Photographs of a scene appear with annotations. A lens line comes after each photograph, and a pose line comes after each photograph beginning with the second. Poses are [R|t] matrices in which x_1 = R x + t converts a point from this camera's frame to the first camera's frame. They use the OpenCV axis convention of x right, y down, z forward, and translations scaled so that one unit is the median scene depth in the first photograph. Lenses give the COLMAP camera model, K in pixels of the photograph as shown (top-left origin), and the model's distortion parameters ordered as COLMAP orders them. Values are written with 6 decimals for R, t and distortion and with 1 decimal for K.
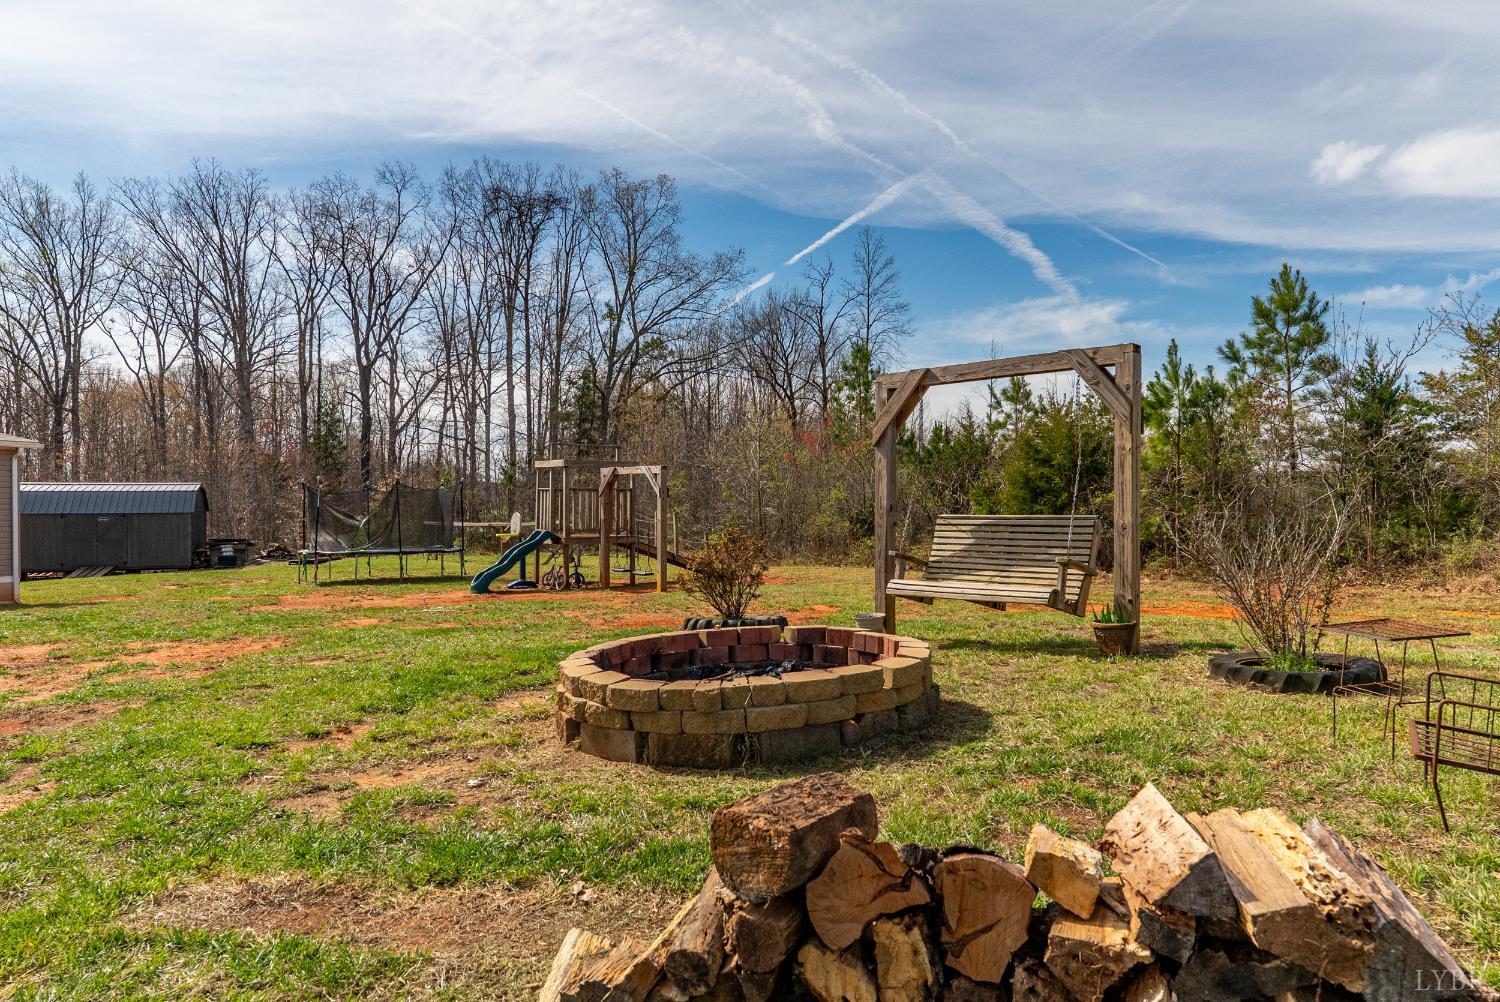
lens RADIAL K [[1009.3, 0, 750.1], [0, 1009.3, 498.5], [0, 0, 1]] dist [0.007321, 0.002798]
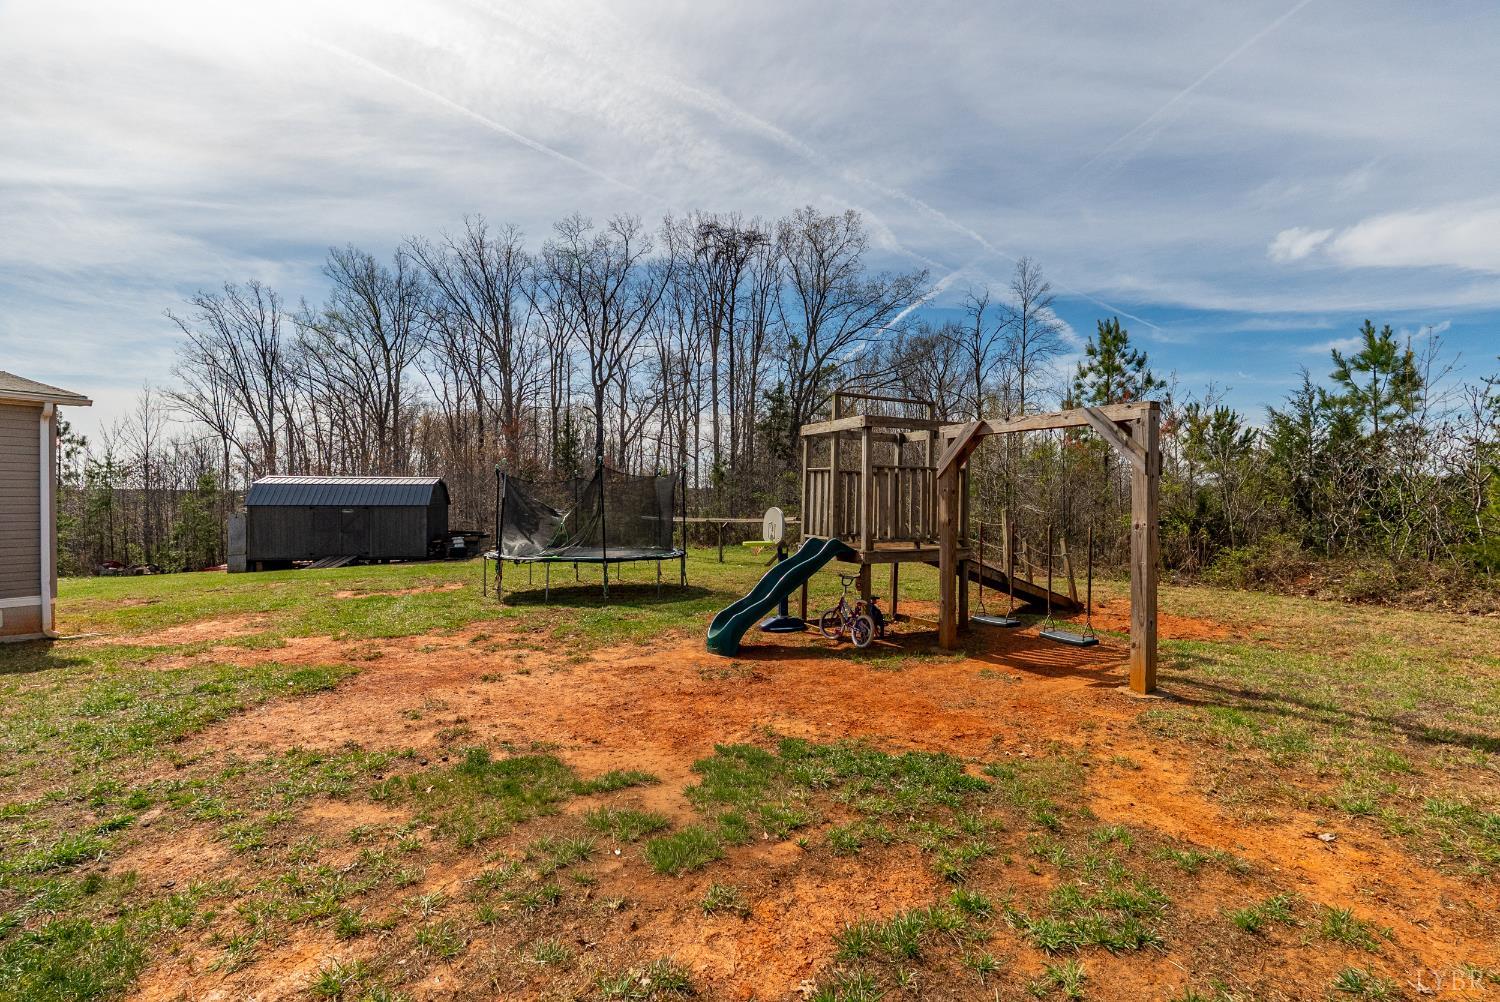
lens RADIAL K [[710.2, 0, 751.1], [0, 710.2, 502.0], [0, 0, 1]] dist [-0.000914, -0.019671]
pose [[0.985821, 0.005643, -0.167705, -0.054494], [-0.005031, 0.999979, 0.004075, 0.003103], [0.167725, -0.003174, 0.985829, 0.178515]]
